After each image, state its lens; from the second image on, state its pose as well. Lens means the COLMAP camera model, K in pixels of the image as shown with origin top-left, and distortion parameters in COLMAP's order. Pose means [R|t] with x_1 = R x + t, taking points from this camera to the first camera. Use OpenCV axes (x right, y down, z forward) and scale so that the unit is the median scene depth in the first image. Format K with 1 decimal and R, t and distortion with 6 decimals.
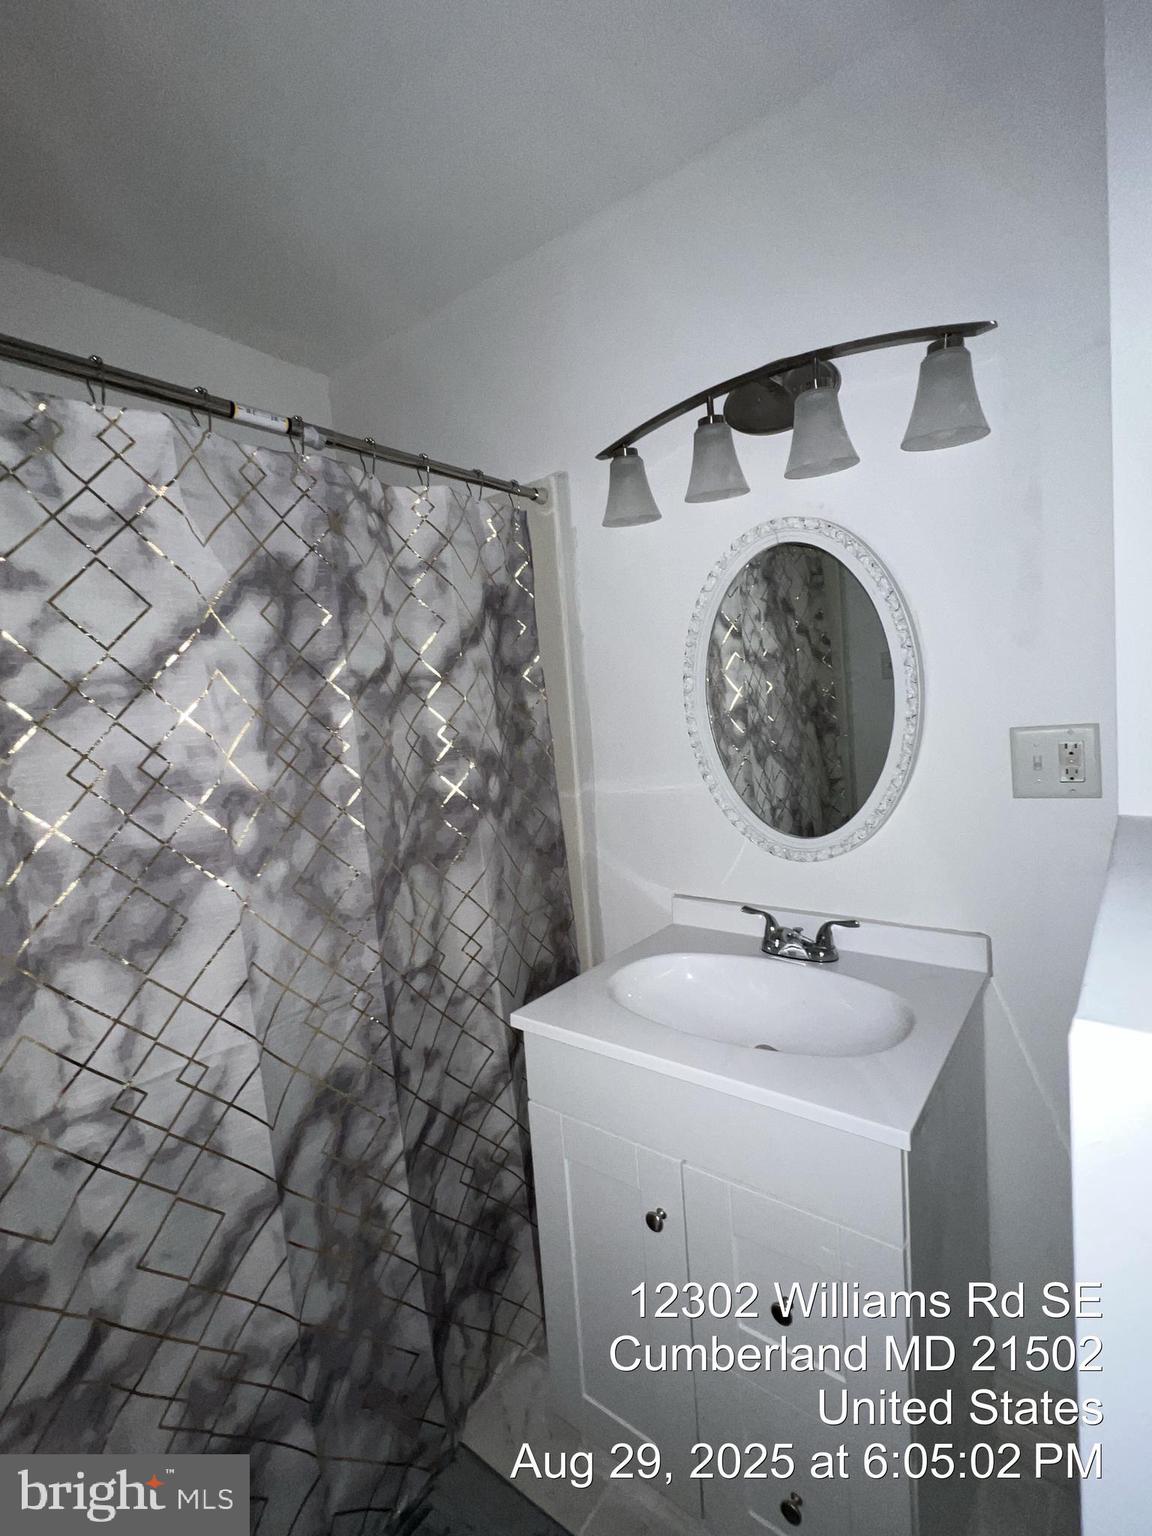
lens RADIAL K [[707.0, 0, 577.9], [0, 707.0, 765.3], [0, 0, 1]] dist [-0.005913, 0.000531]
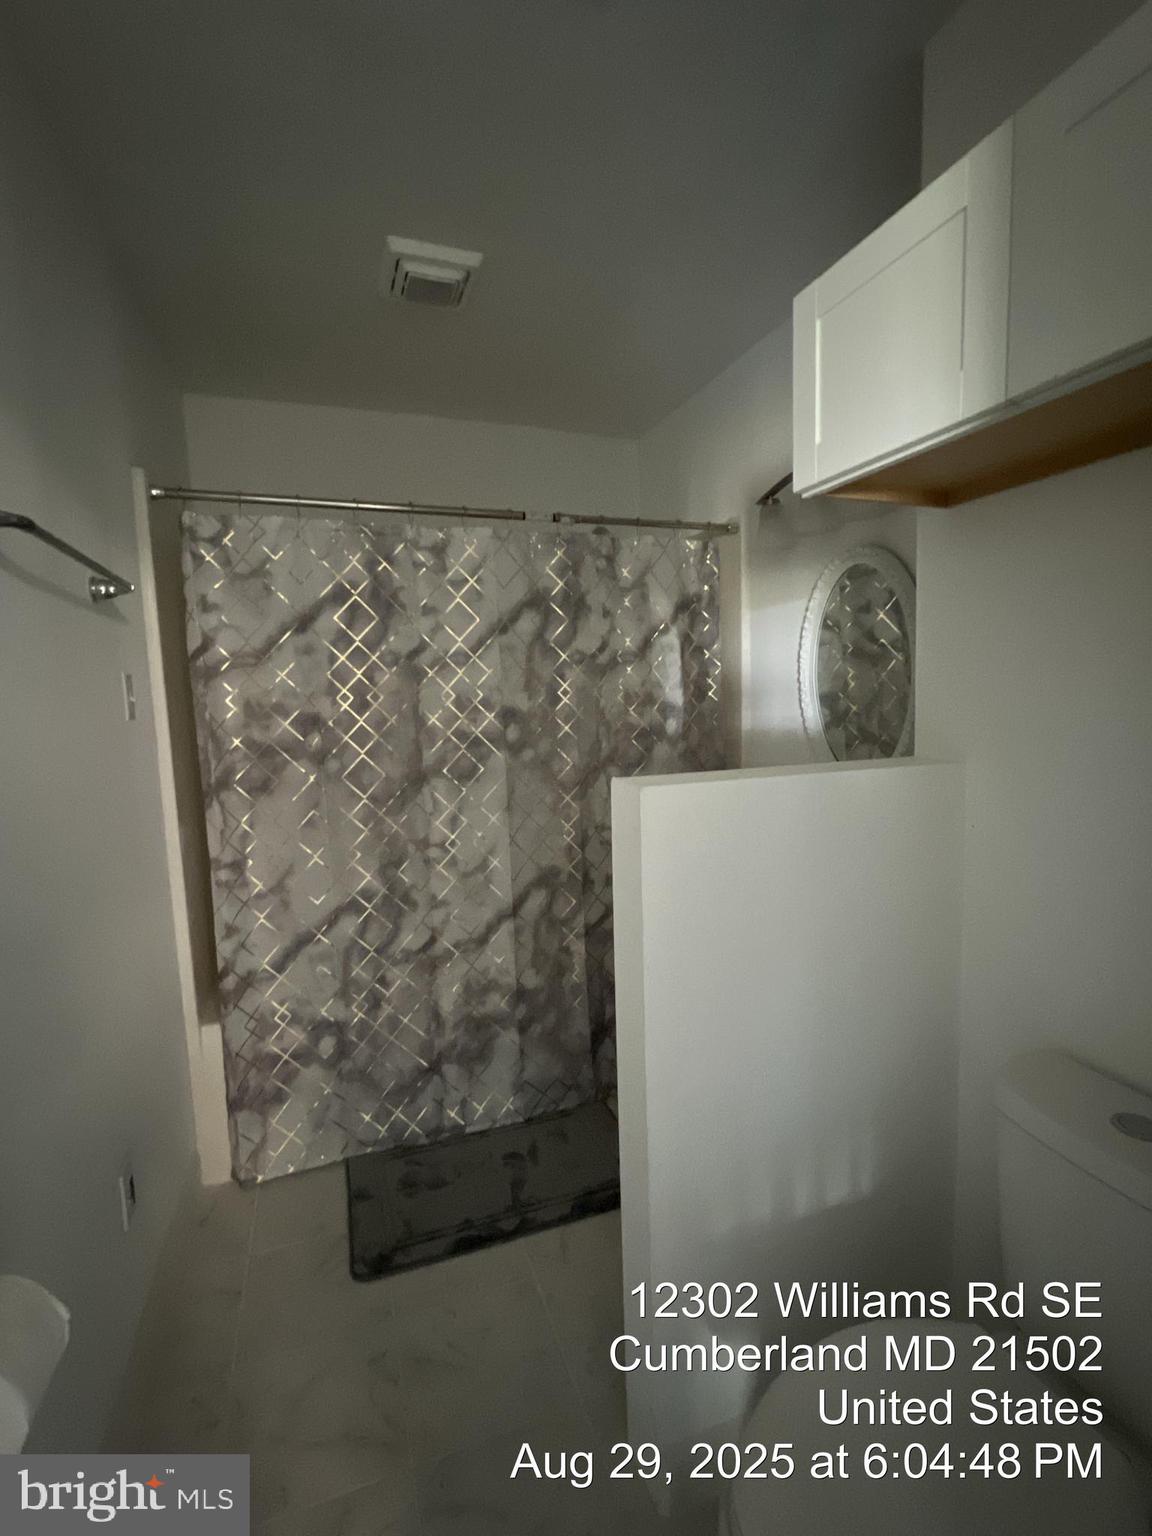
lens RADIAL K [[707.0, 0, 579.2], [0, 707.0, 768.8], [0, 0, 1]] dist [-0.005913, 0.000531]
pose [[0.854914, 0.107472, -0.507516, 0.622334], [-0.081489, 0.993981, 0.073219, 0.032899], [0.512330, -0.021239, 0.858526, -0.542640]]
